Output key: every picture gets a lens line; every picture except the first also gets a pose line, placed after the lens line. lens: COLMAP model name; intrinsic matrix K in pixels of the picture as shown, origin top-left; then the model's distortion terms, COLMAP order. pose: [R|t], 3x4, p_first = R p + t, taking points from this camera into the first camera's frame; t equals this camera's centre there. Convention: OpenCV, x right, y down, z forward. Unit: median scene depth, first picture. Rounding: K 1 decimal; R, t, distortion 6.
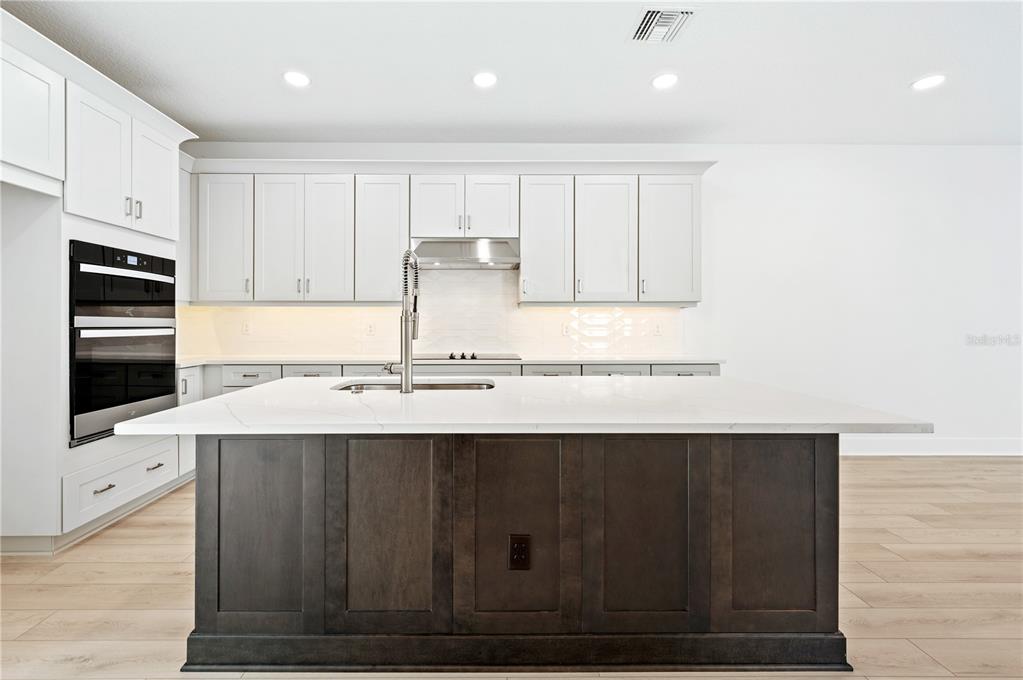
lens RADIAL K [[439.1, 0, 489.4], [0, 439.1, 317.8], [0, 0, 1]] dist [-0.001154, -0.000091]
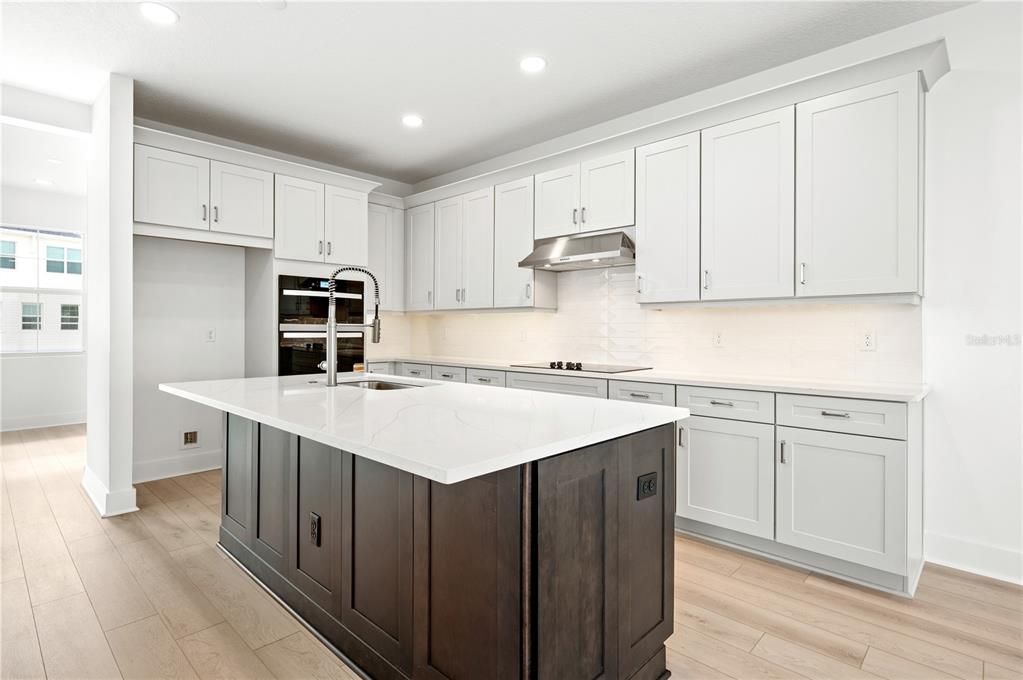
lens RADIAL K [[514.8, 0, 509.5], [0, 514.8, 324.8], [0, 0, 1]] dist [0.024066, 0.000075]
pose [[0.720577, -0.003191, -0.693368, 0.697883], [0.003751, 0.999993, -0.000703, 0.002959], [0.693365, -0.002094, 0.720583, 0.180077]]
